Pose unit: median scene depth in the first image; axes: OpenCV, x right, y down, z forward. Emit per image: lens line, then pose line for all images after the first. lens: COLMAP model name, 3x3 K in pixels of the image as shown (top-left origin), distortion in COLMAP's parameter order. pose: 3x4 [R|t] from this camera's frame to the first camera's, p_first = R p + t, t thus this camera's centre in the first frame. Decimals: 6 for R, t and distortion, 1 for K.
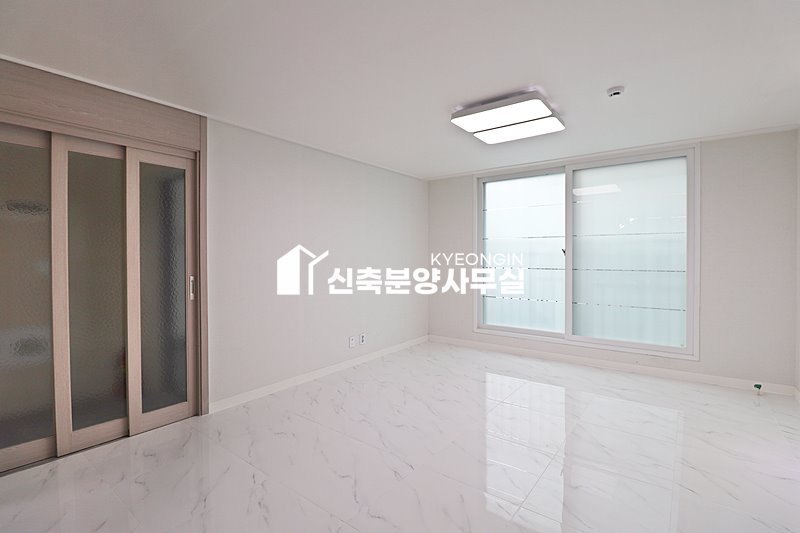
lens RADIAL K [[371.6, 0, 400.7], [0, 371.6, 261.3], [0, 0, 1]] dist [-0.009903, -0.007232]
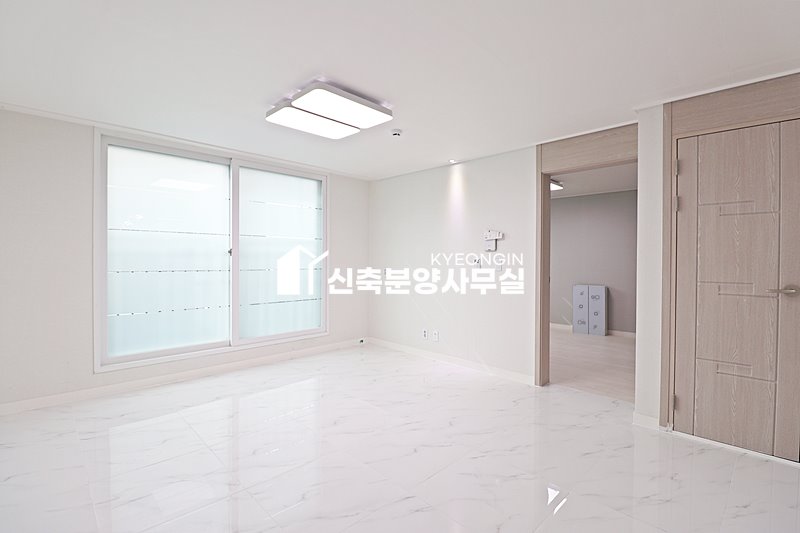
lens RADIAL K [[371.6, 0, 405.2], [0, 371.6, 263.5], [0, 0, 1]] dist [-0.009903, -0.007232]
pose [[0.125648, -0.008823, 0.992036, -0.425449], [0.007330, 0.999941, 0.007965, 0.000025], [-0.992048, 0.006270, 0.125705, 0.462455]]
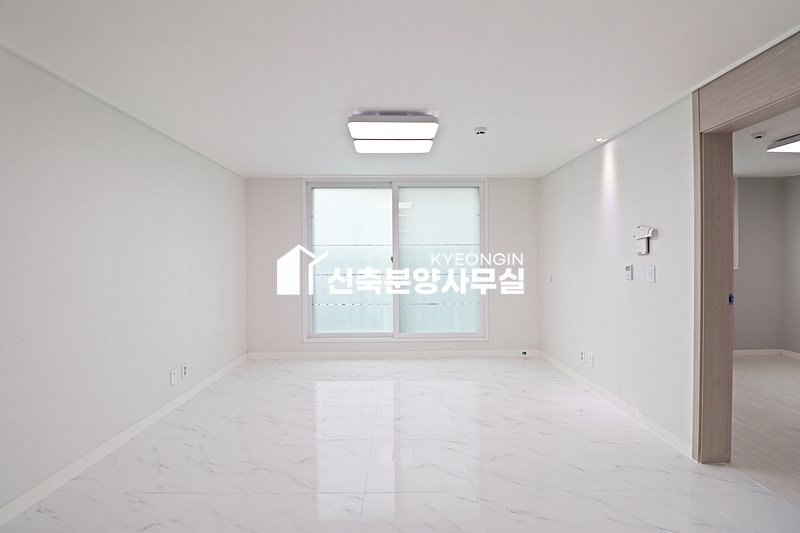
lens RADIAL K [[371.6, 0, 400.7], [0, 371.6, 262.7], [0, 0, 1]] dist [-0.009903, -0.007232]
pose [[0.787584, -0.006396, 0.616175, -0.228732], [0.011532, 0.999924, -0.004362, -0.009466], [-0.616100, 0.010541, 0.787597, 0.108896]]
